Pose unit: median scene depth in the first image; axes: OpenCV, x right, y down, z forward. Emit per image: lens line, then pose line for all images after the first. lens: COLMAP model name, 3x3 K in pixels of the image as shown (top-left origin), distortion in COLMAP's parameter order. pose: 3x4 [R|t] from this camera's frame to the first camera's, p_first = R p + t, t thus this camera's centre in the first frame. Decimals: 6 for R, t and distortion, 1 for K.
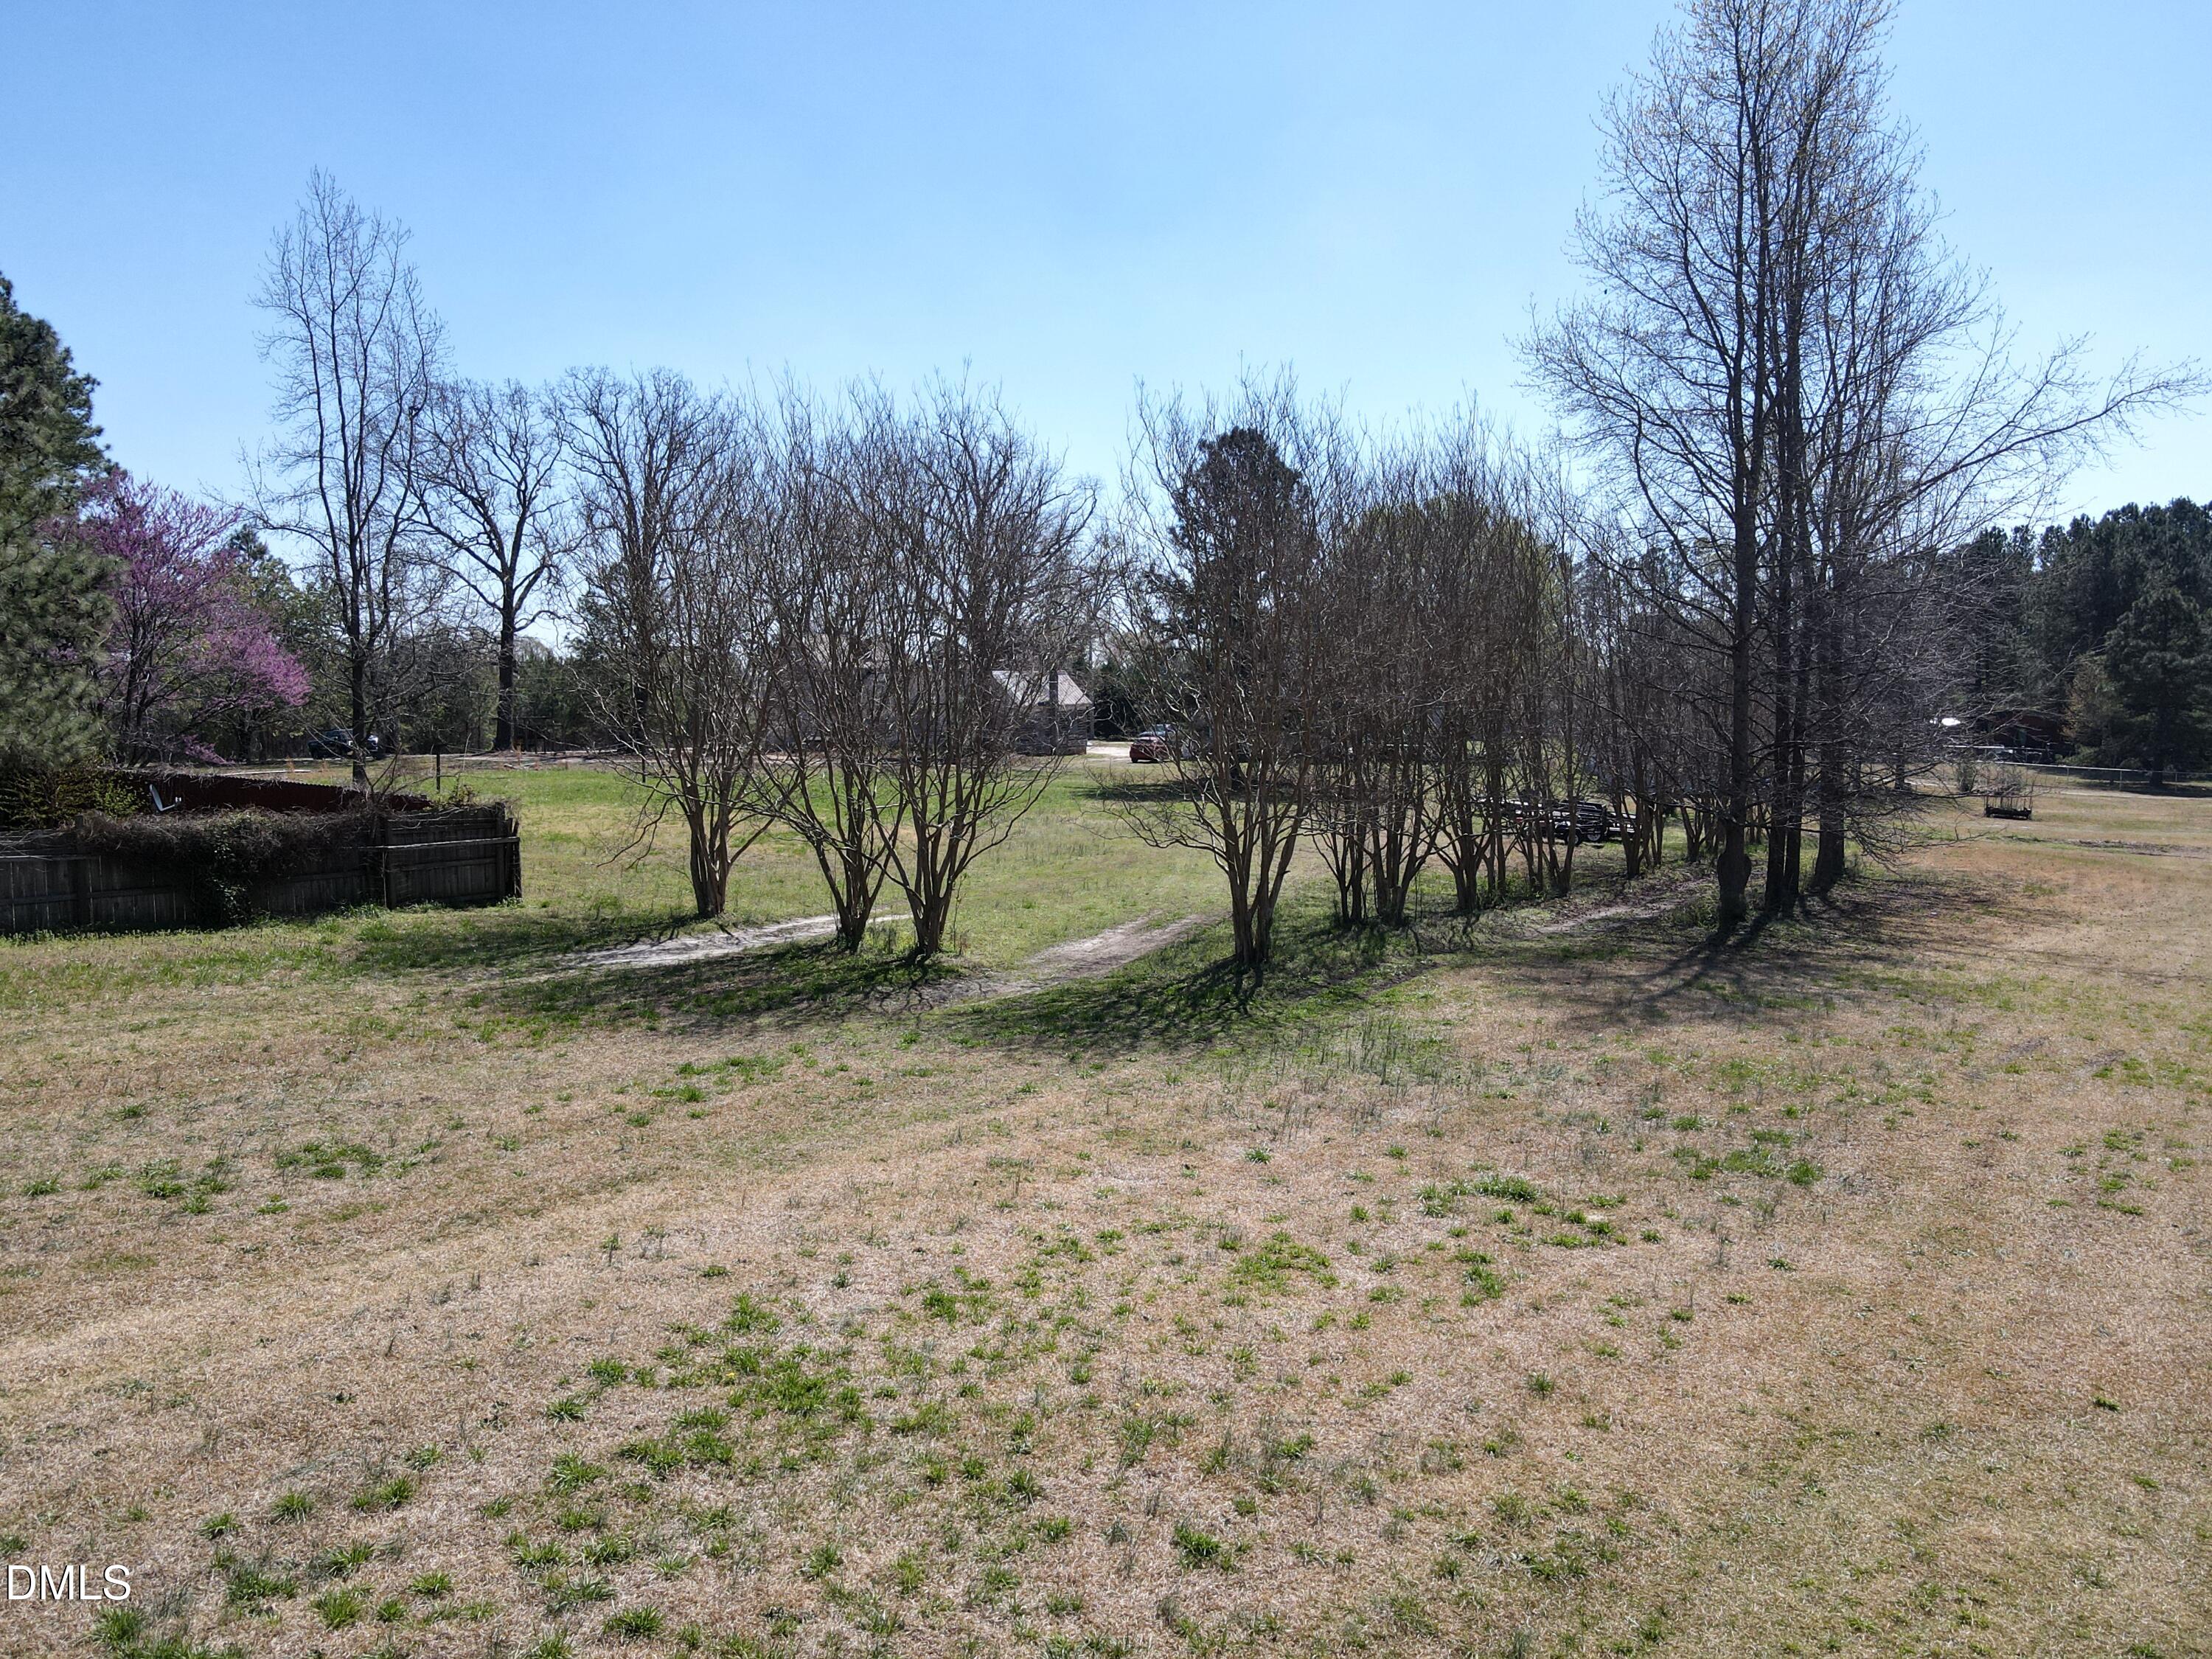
lens RADIAL K [[1566.4, 0, 1104.4], [0, 1566.4, 830.6], [0, 0, 1]] dist [0.015246, -0.017916]
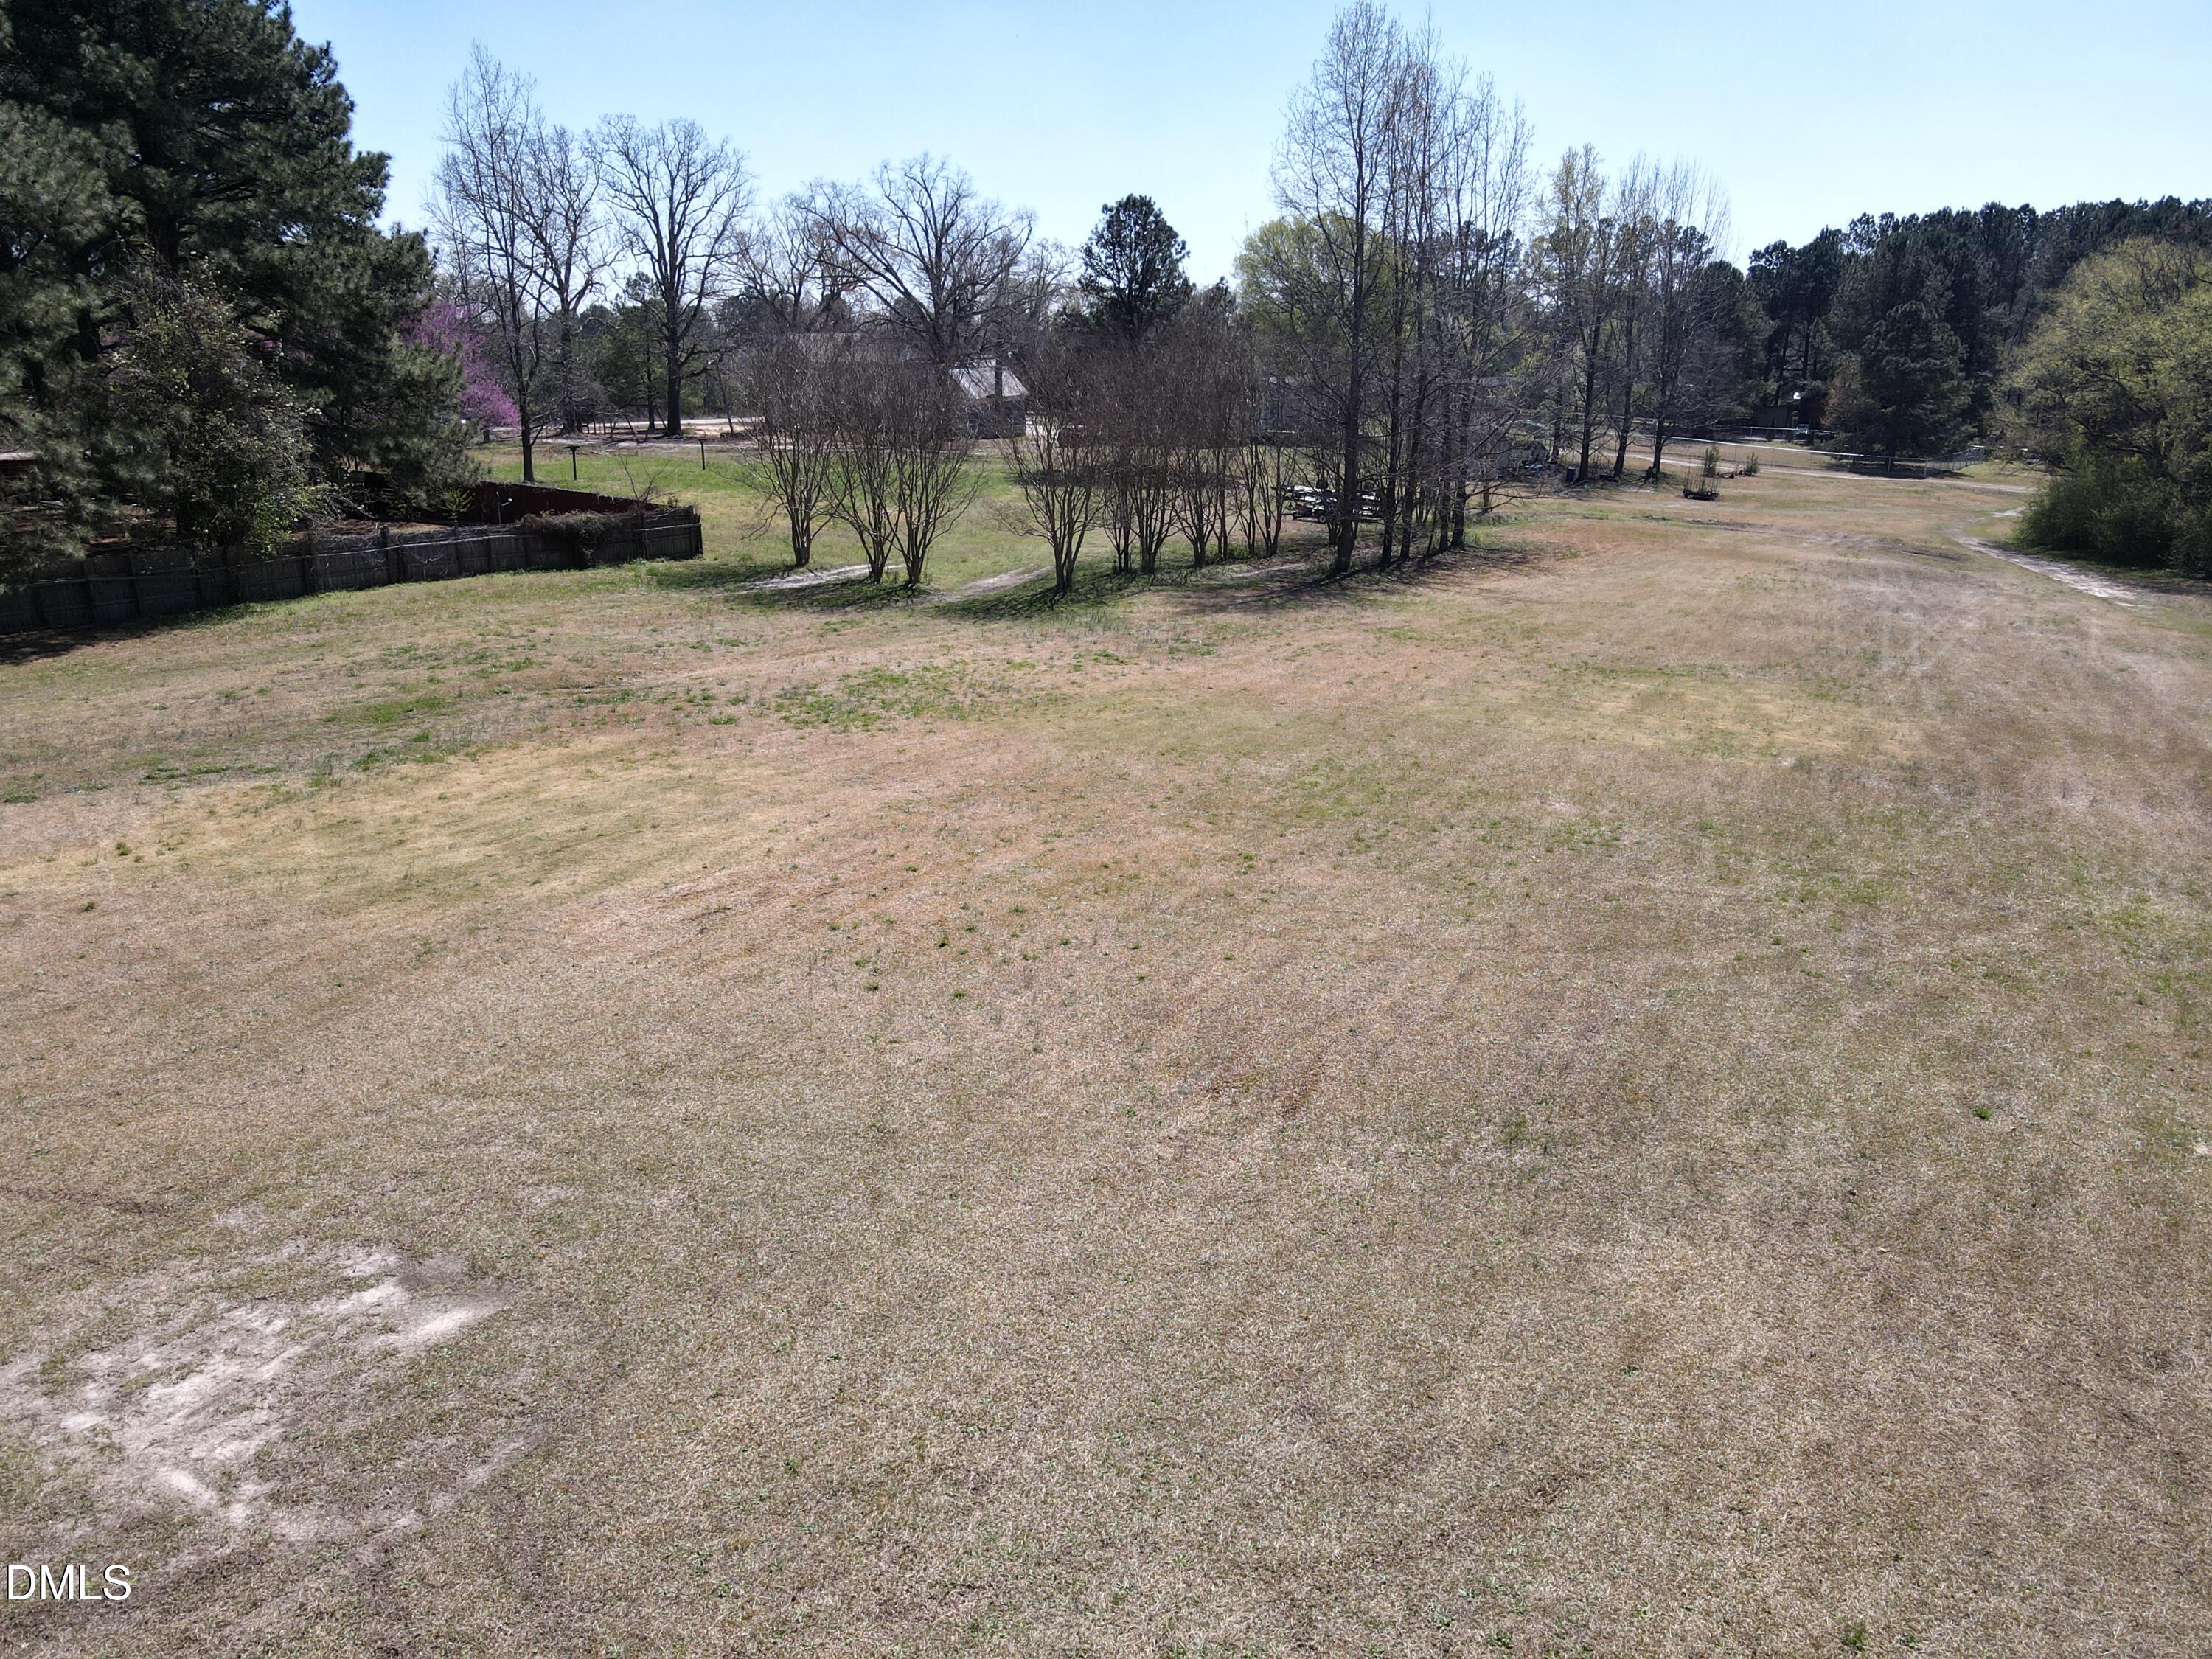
lens RADIAL K [[1566.4, 0, 1097.5], [0, 1566.4, 776.2], [0, 0, 1]] dist [0.015246, -0.017916]
pose [[0.999827, 0.004237, 0.018127, 0.093809], [-0.007546, 0.982405, 0.186612, -0.060027], [-0.017017, -0.186717, 0.982266, -1.080499]]
